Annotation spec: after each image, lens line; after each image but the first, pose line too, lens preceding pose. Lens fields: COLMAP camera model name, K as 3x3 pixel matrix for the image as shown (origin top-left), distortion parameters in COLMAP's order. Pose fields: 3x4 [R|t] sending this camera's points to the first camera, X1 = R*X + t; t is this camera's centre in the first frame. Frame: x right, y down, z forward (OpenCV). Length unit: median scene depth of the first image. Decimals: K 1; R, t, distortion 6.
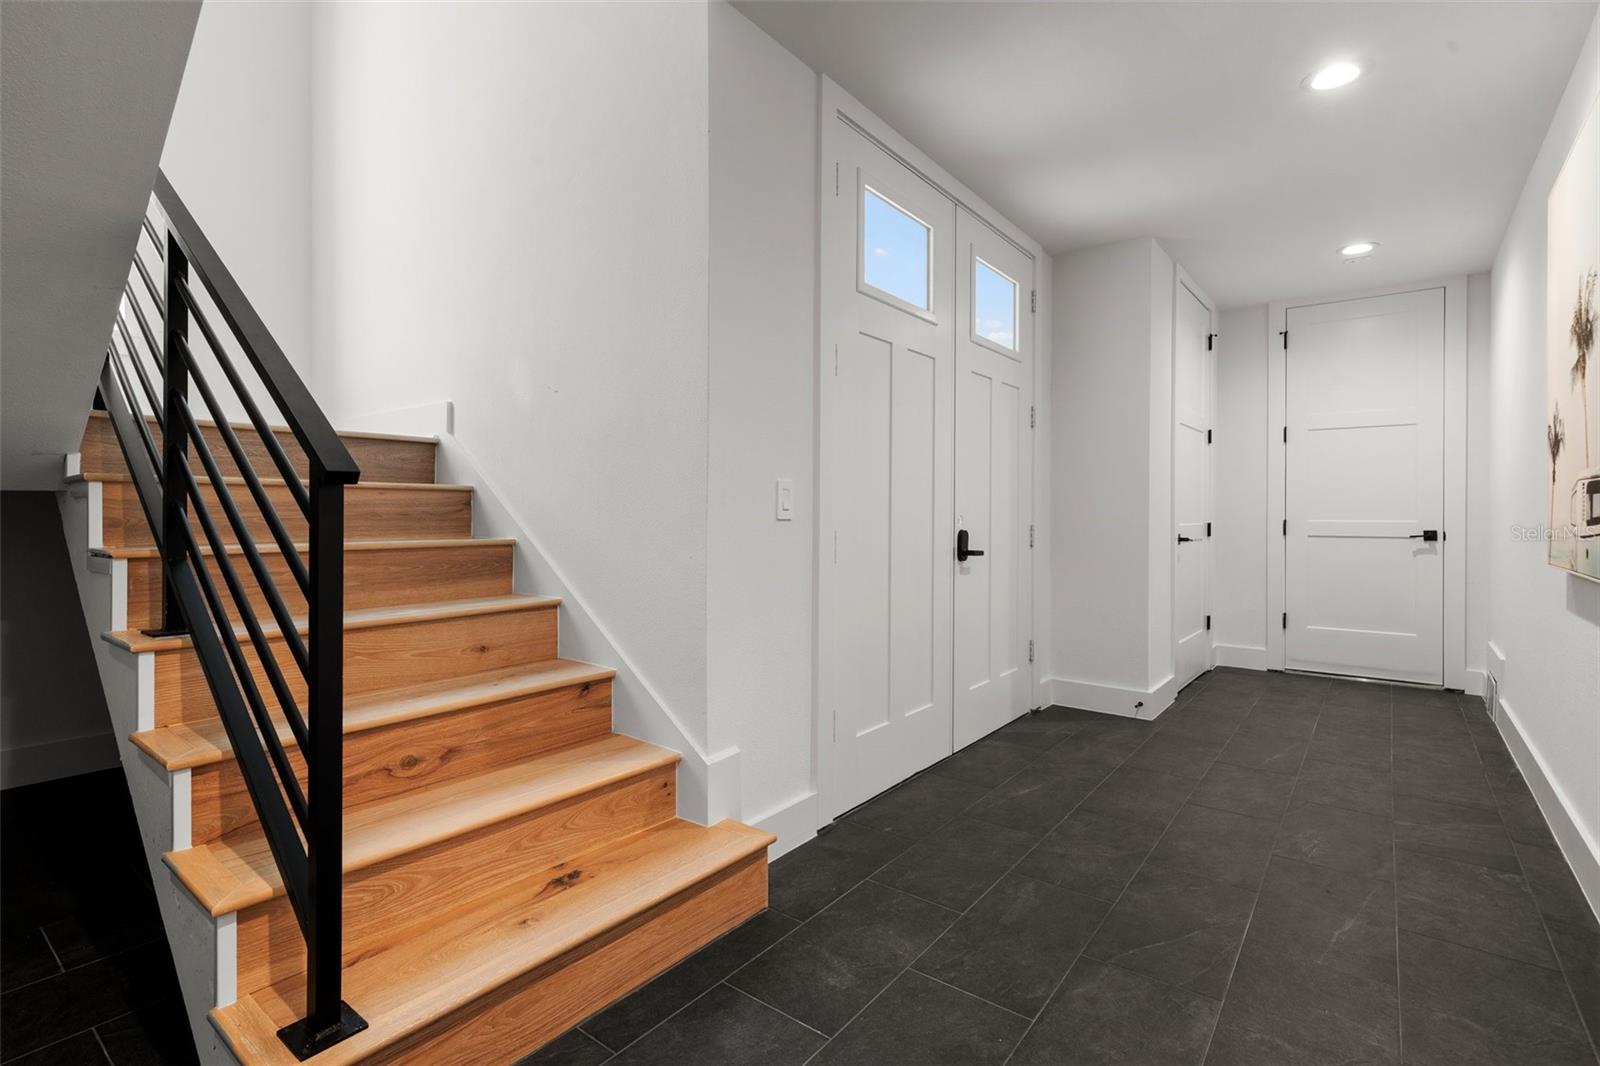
lens RADIAL K [[745.3, 0, 795.9], [0, 745.3, 521.1], [0, 0, 1]] dist [0.001973, 0.000005]
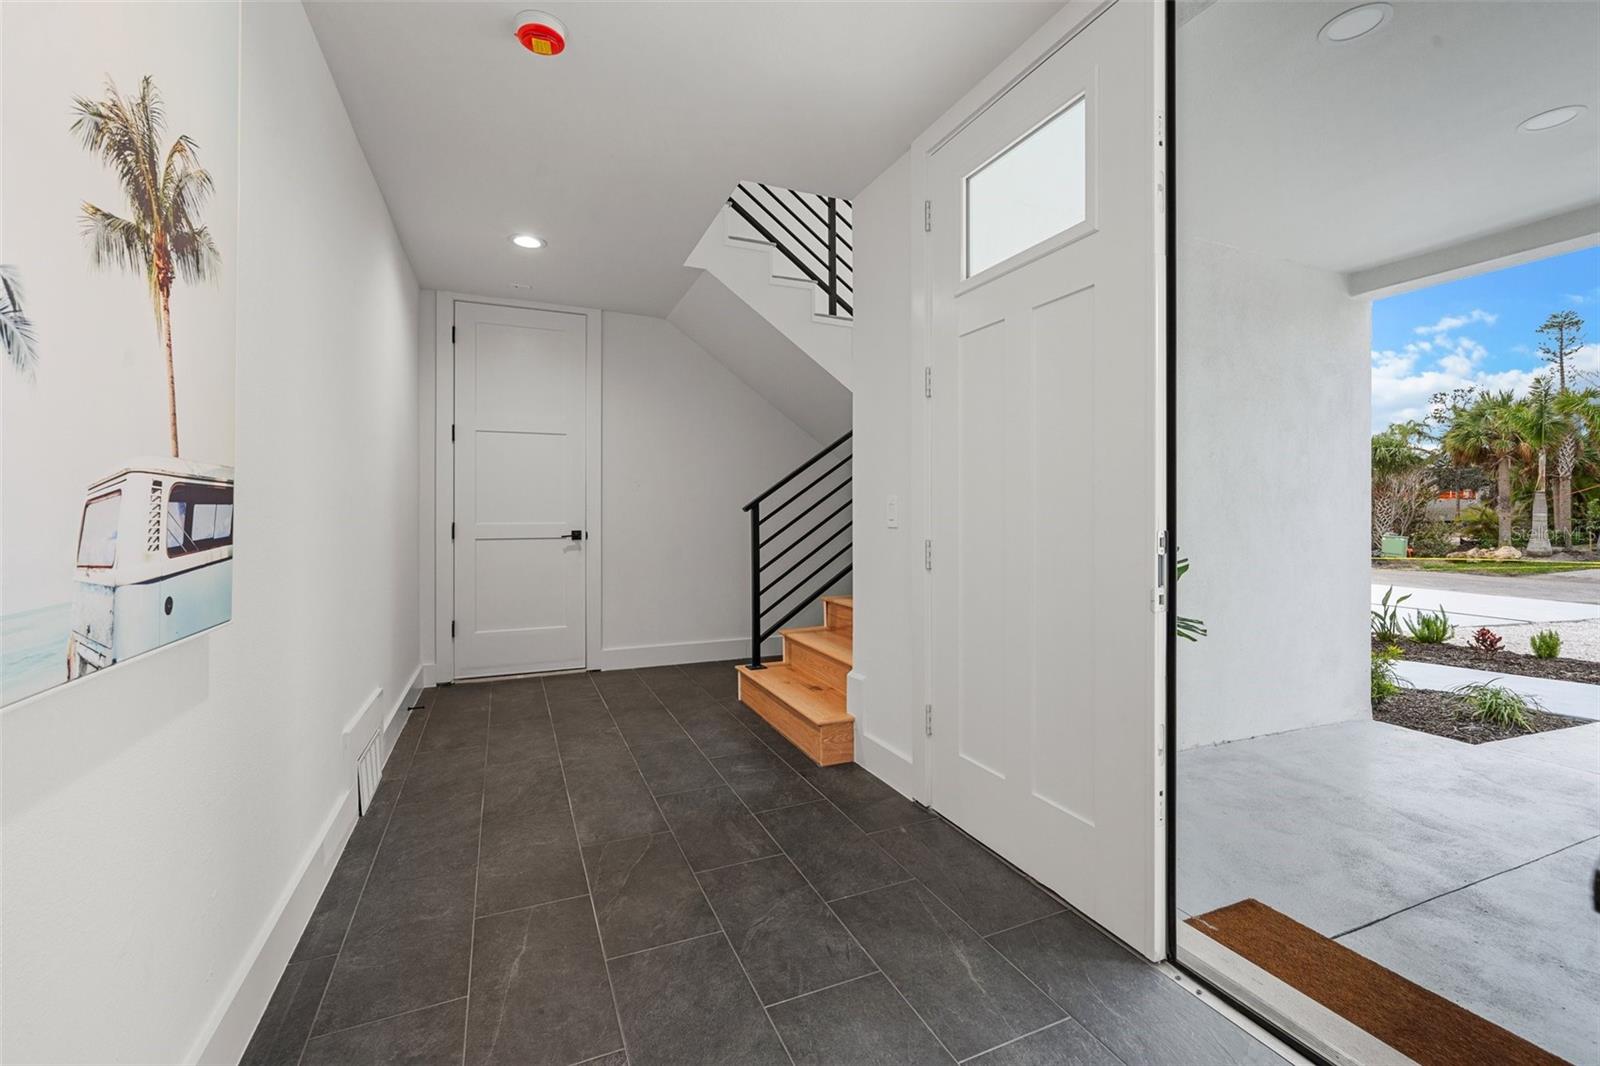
lens RADIAL K [[636.2, 0, 795.4], [0, 636.2, 522.8], [0, 0, 1]] dist [-0.003562, 0.000818]
pose [[-0.456934, 0.010515, -0.889439, 1.283302], [-0.009324, 0.999819, 0.016610, -0.033830], [0.889452, 0.015882, -0.456753, 1.669740]]
